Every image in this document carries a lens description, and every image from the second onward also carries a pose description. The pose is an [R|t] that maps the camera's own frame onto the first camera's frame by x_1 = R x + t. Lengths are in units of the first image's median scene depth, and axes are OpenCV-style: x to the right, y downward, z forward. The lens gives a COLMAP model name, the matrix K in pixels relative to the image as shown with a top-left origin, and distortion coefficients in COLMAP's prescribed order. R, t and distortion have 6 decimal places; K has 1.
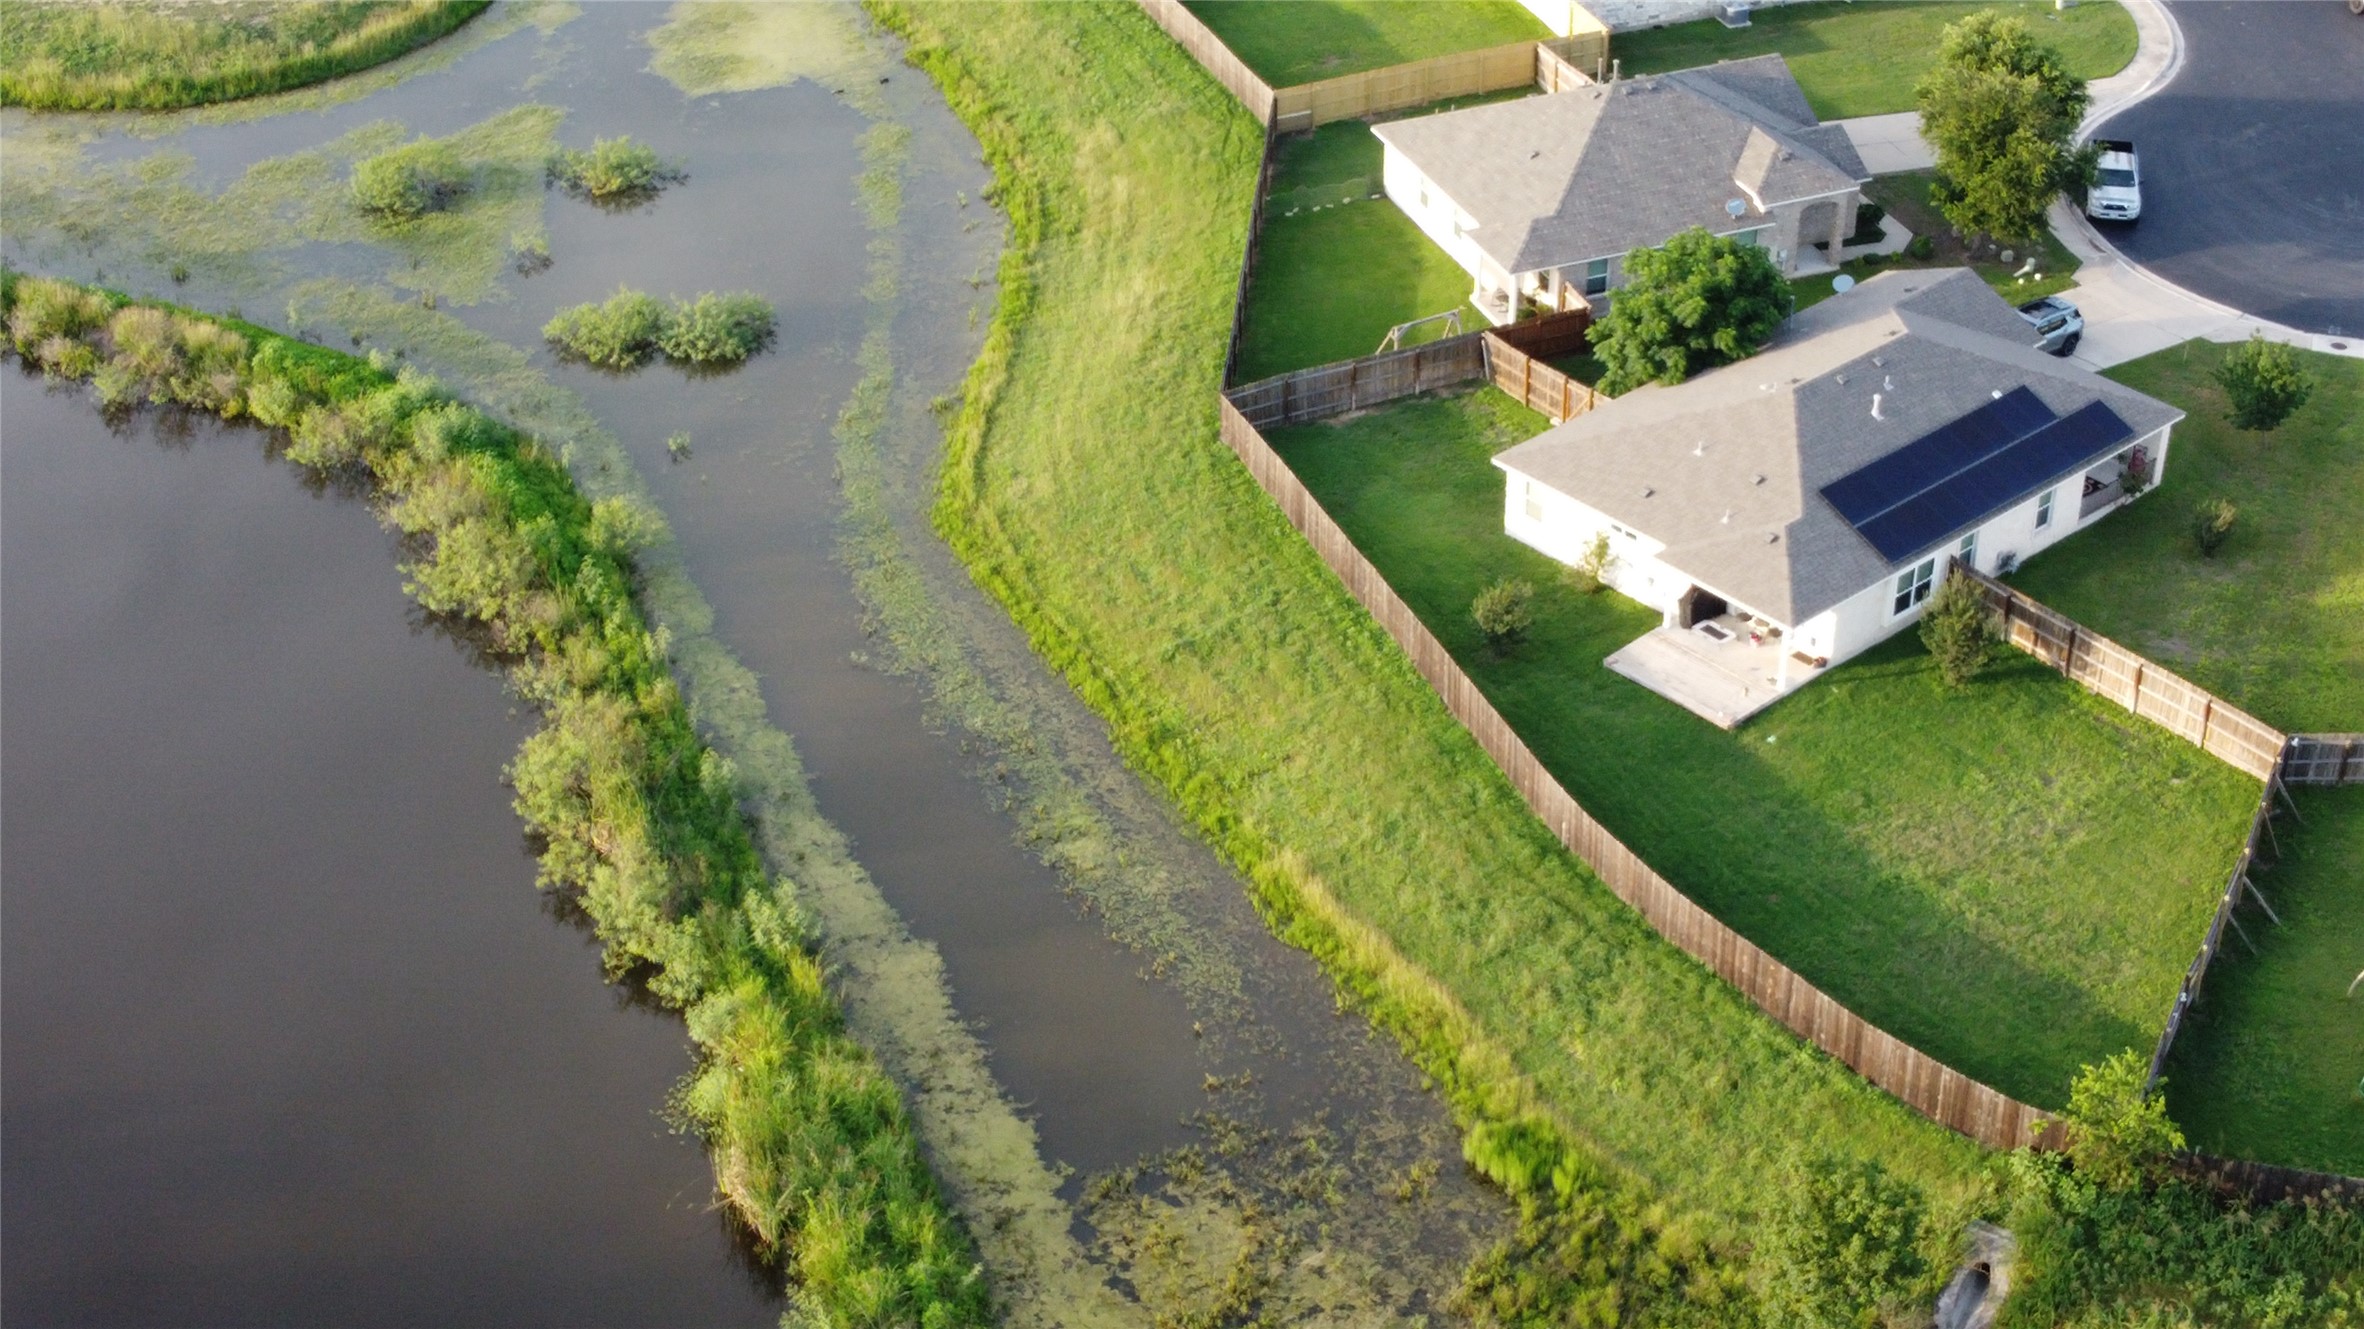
lens RADIAL K [[3573.0, 0, 1184.5], [0, 3573.0, 704.4], [0, 0, 1]] dist [-0.001285, -0.010805]
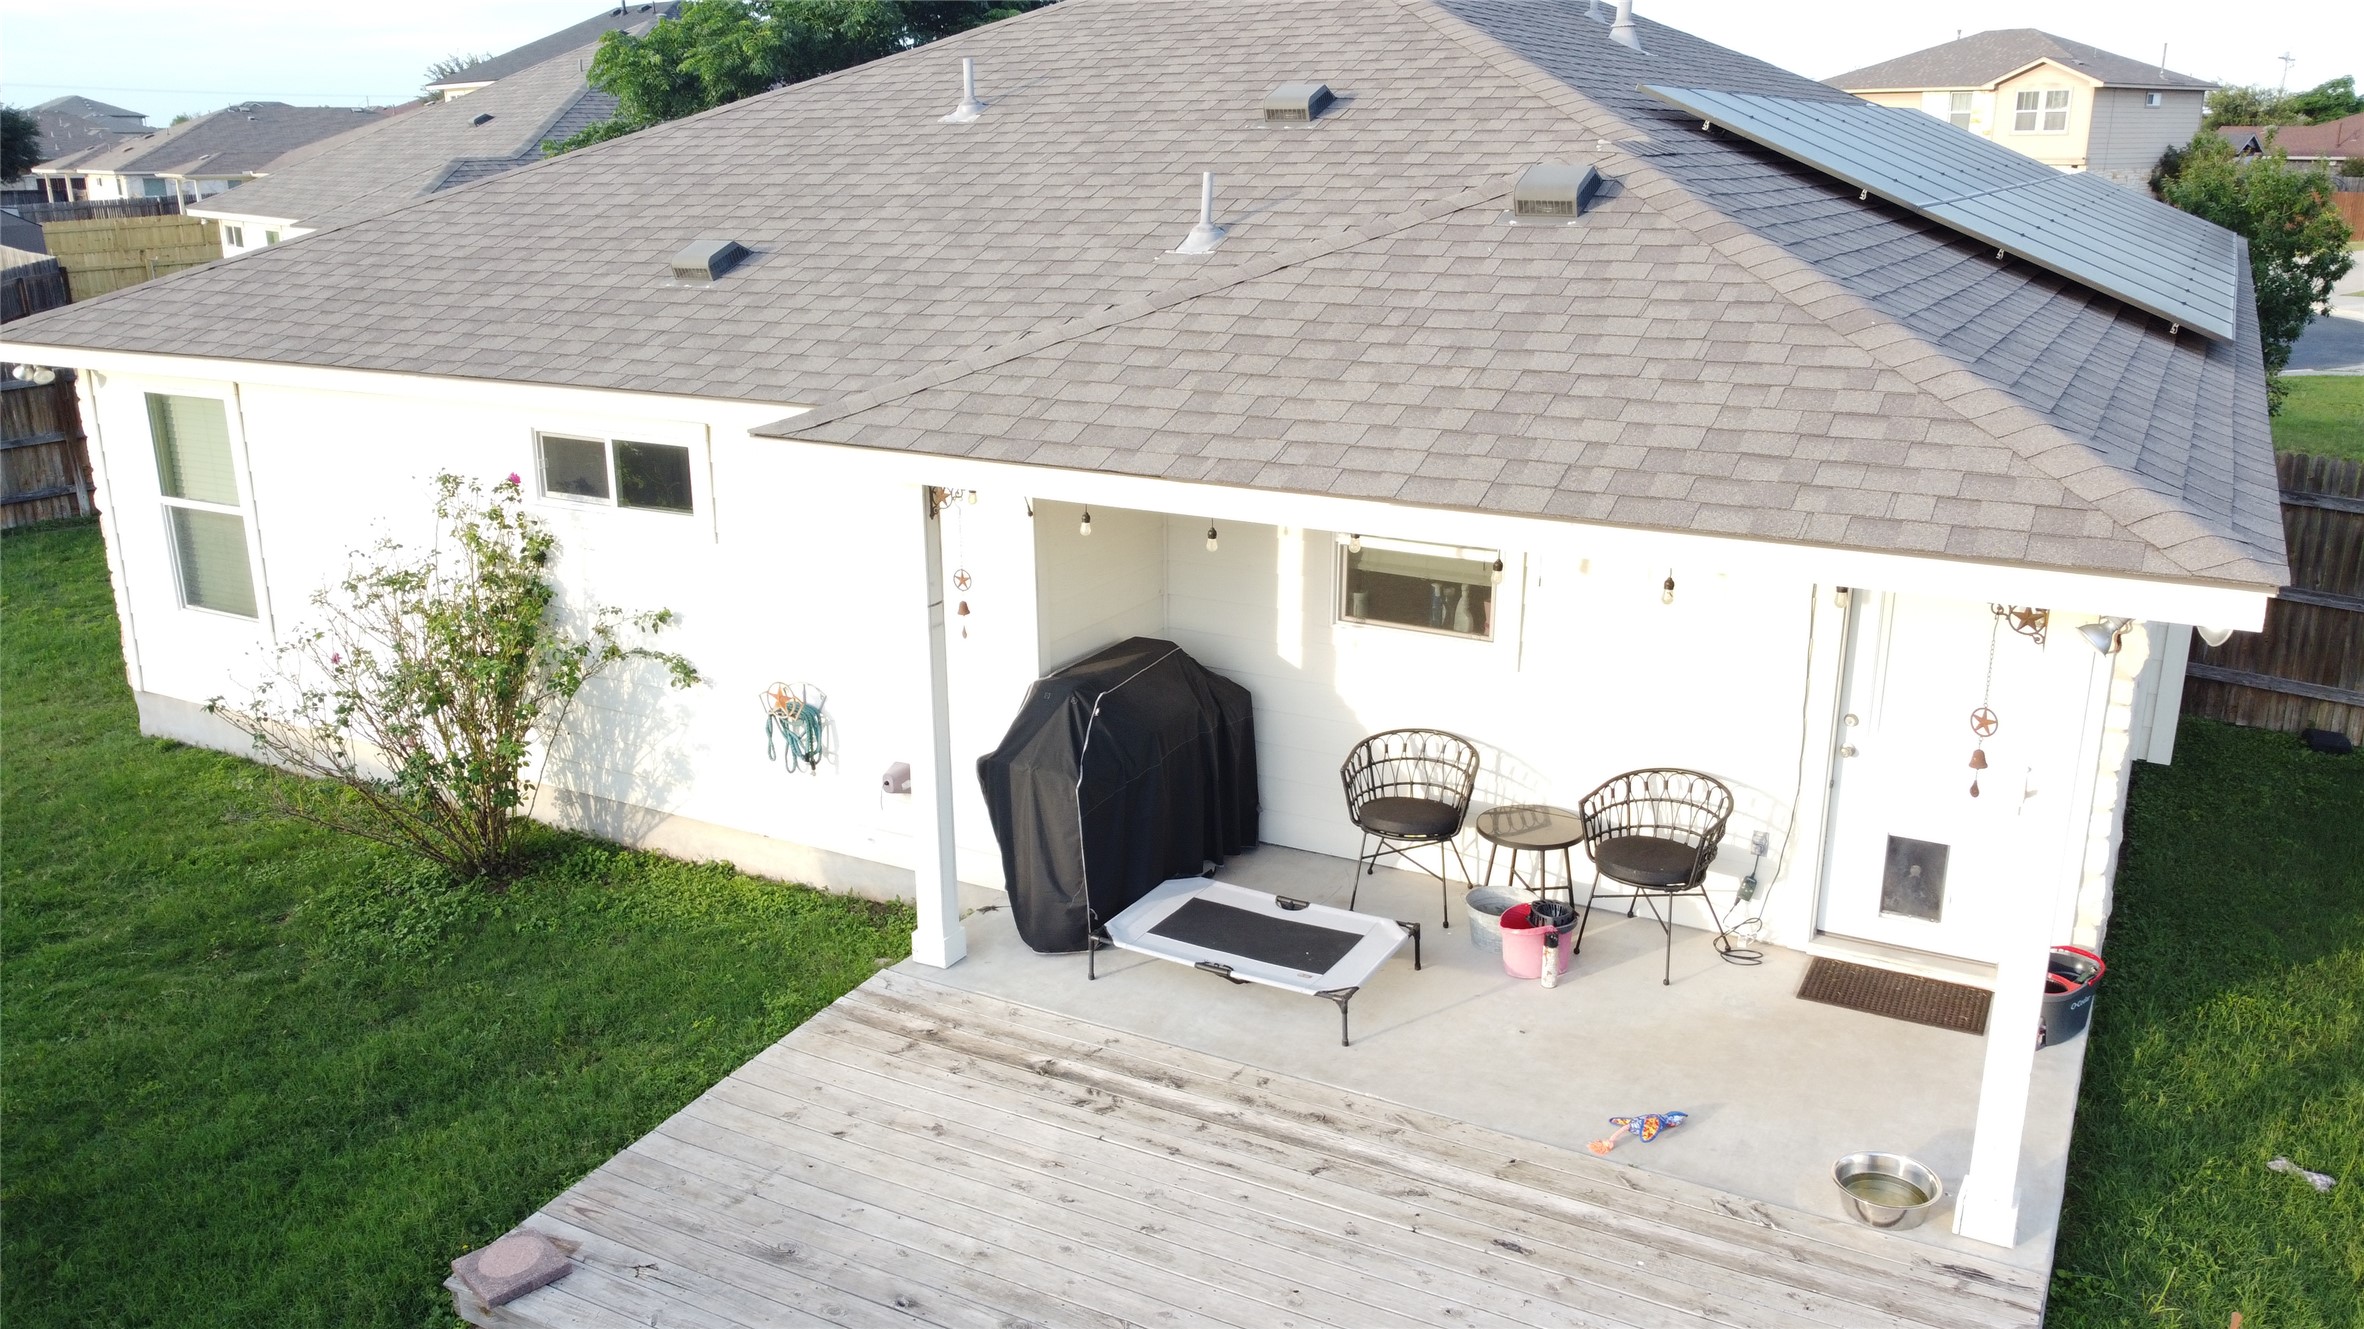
lens RADIAL K [[1805.2, 0, 1182.0], [0, 1805.2, 664.5], [0, 0, 1]] dist [-0.005895, 0.001485]
pose [[0.945479, -0.092081, 0.312394, 0.125778], [0.180479, 0.946585, -0.267216, -0.011461], [-0.271101, 0.309028, 0.911595, 0.951430]]
